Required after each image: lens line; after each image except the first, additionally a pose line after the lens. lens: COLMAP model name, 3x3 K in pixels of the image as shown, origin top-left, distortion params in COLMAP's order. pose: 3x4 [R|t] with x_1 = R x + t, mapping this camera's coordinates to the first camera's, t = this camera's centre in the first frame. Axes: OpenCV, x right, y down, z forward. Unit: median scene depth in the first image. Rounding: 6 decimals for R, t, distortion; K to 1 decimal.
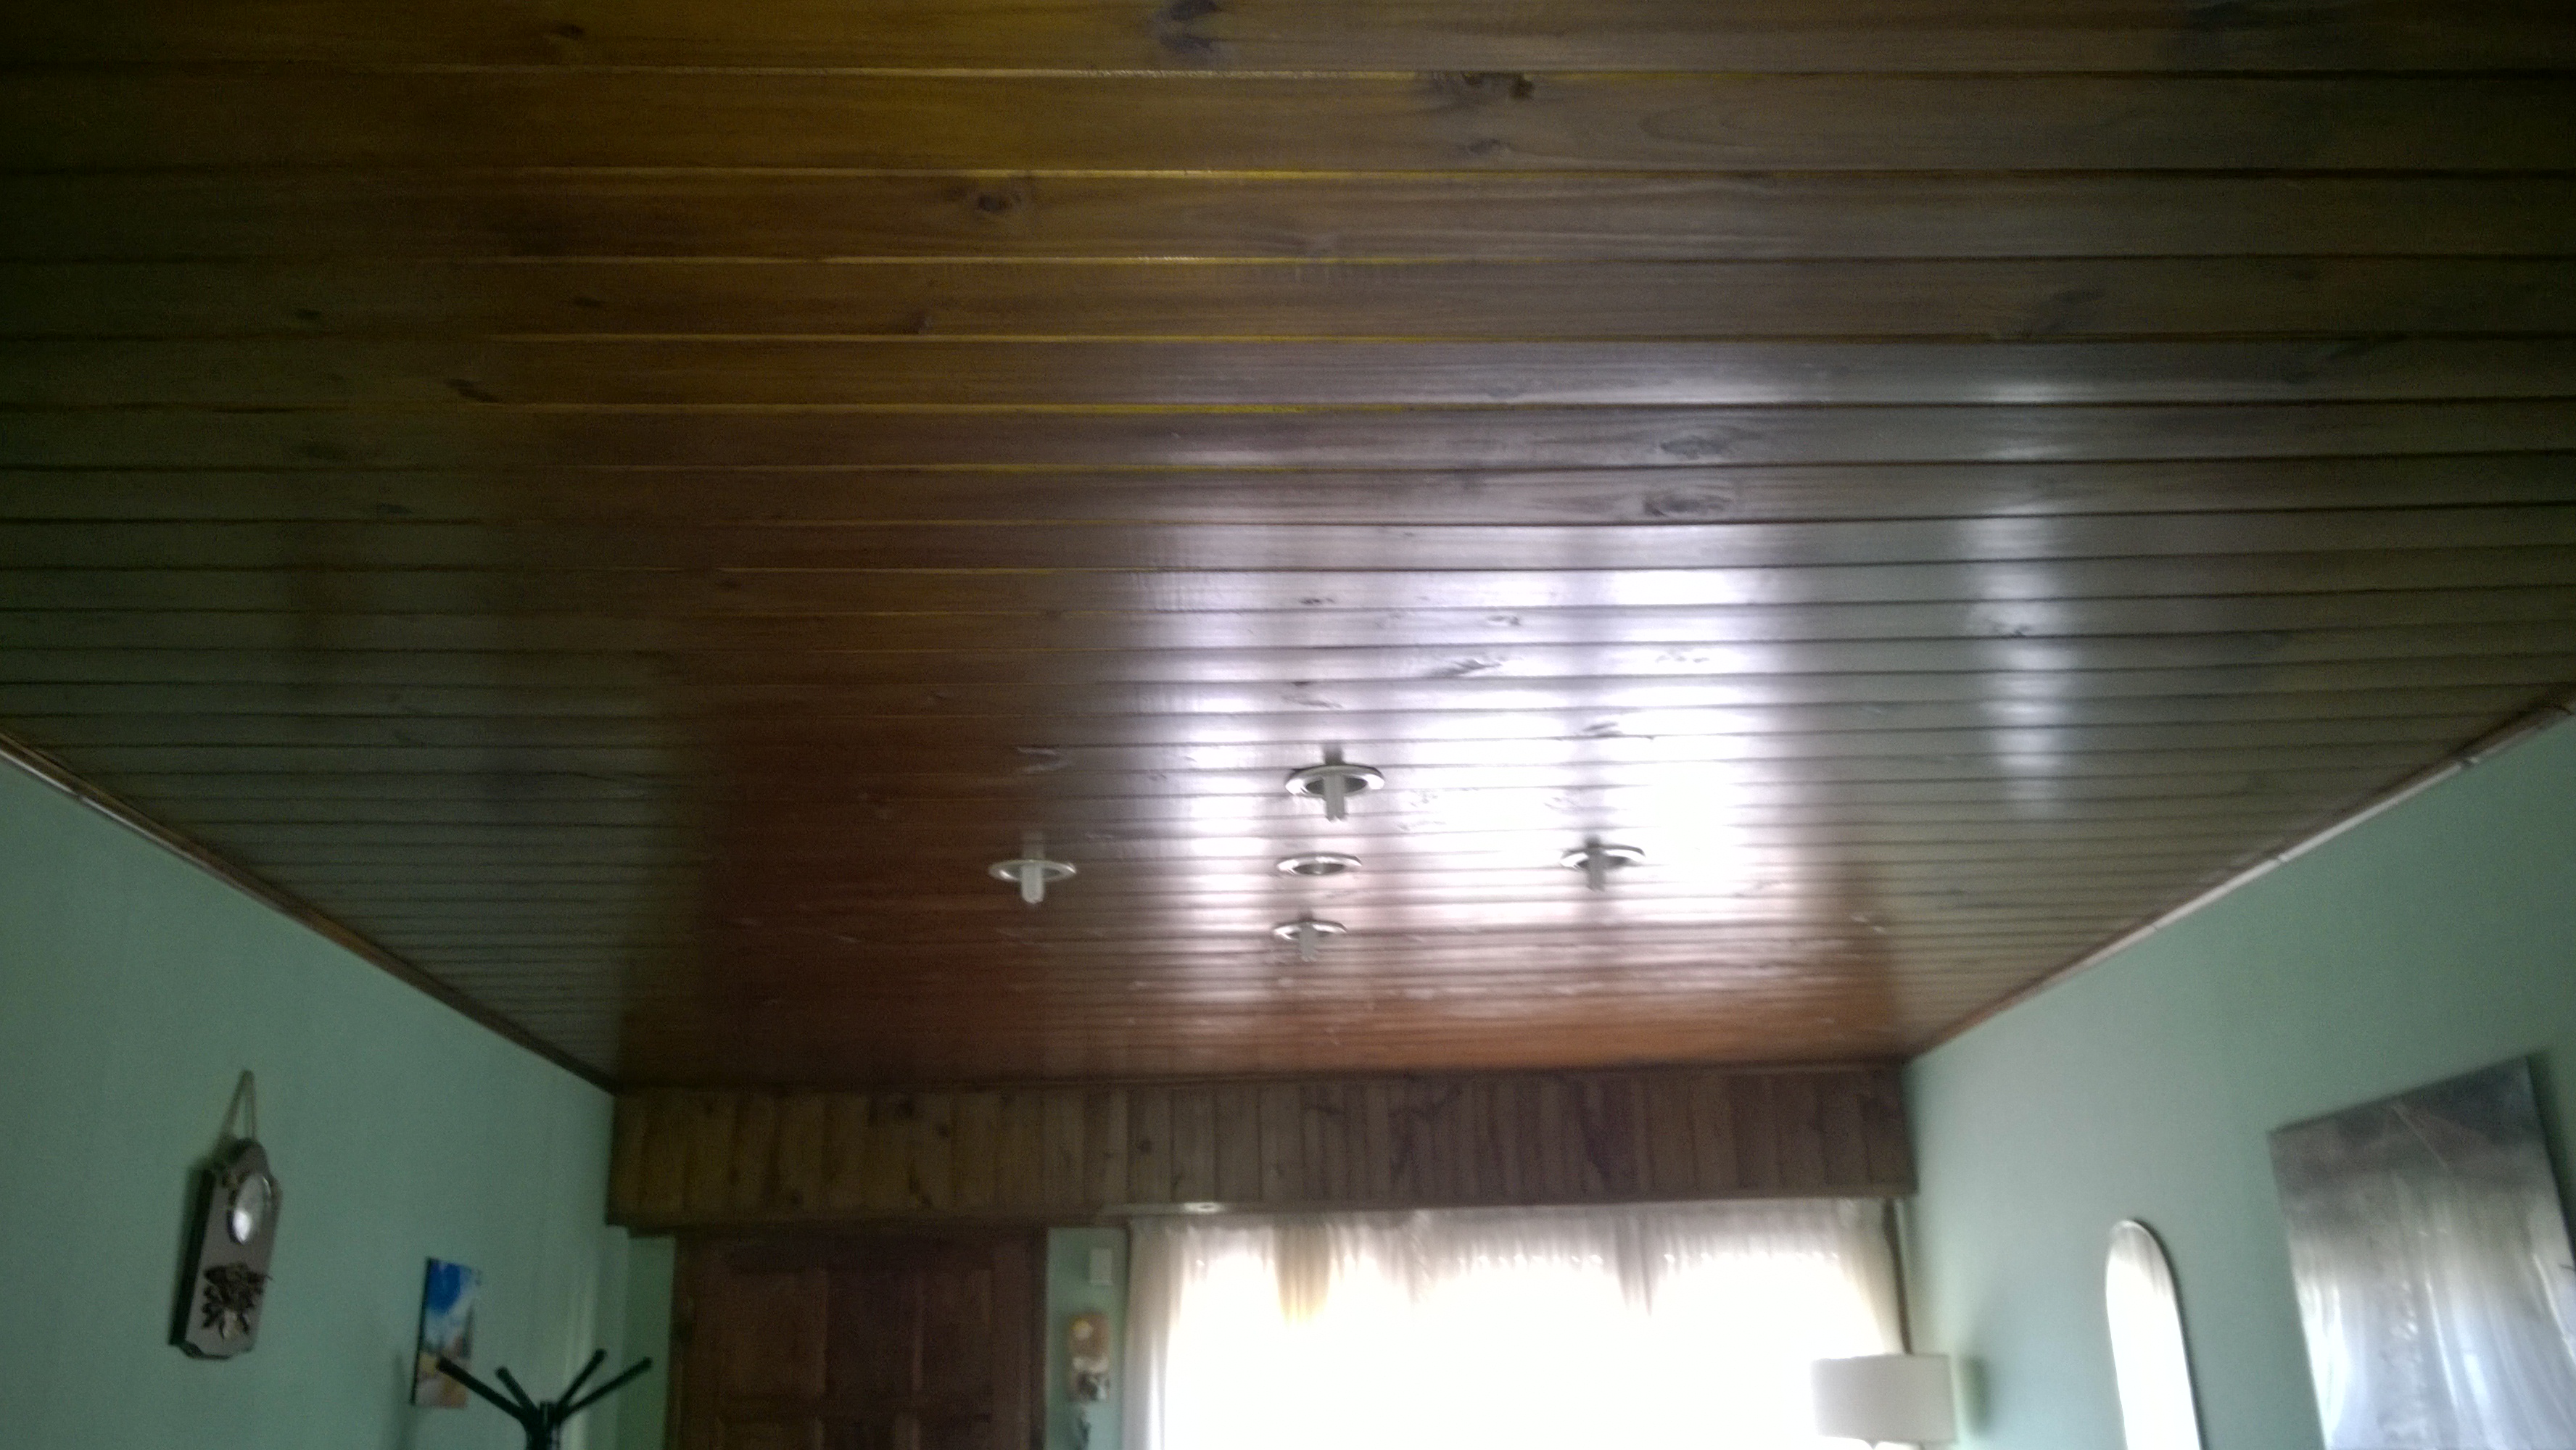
lens RADIAL K [[1979.0, 0, 1298.9], [0, 1979.0, 735.5], [0, 0, 1]] dist [-0.008498, 0.004787]
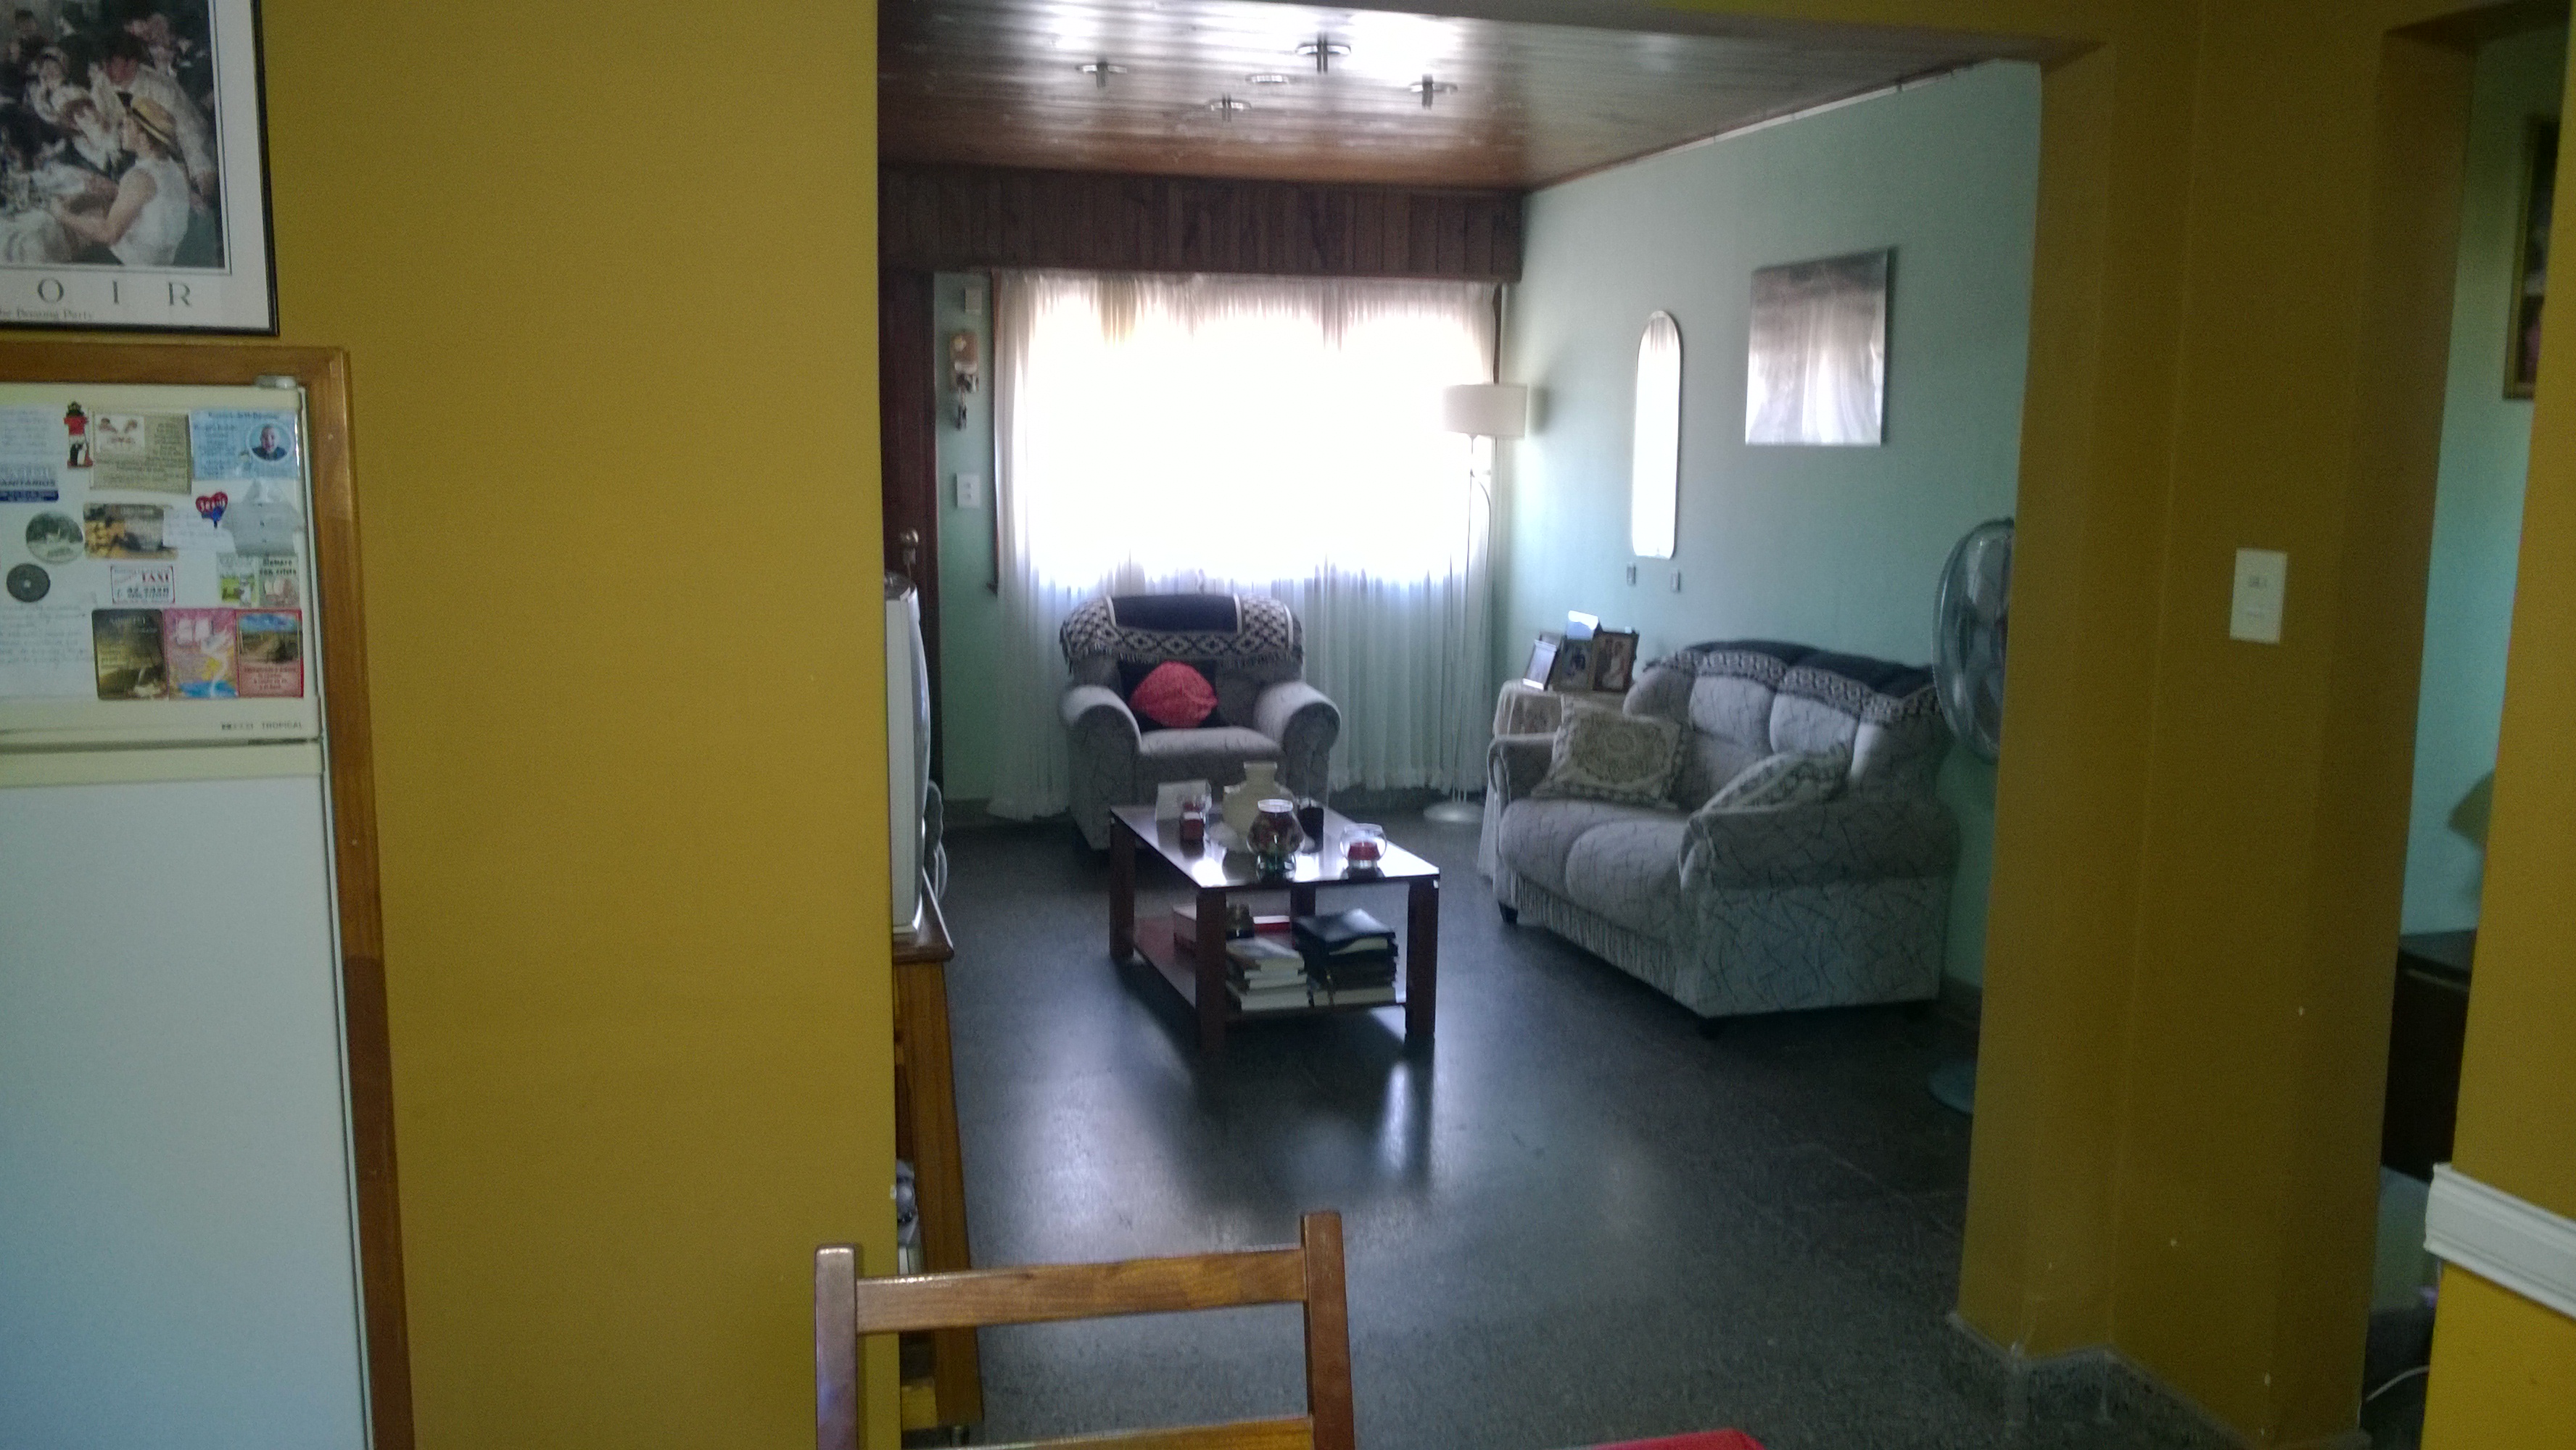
lens RADIAL K [[1979.0, 0, 1298.9], [0, 1979.0, 735.5], [0, 0, 1]] dist [-0.008498, 0.004787]
pose [[0.964666, -0.005366, 0.263420, -0.251893], [-0.117639, 0.885832, 0.448847, -0.120610], [-0.235754, -0.463976, 0.853901, -0.415635]]
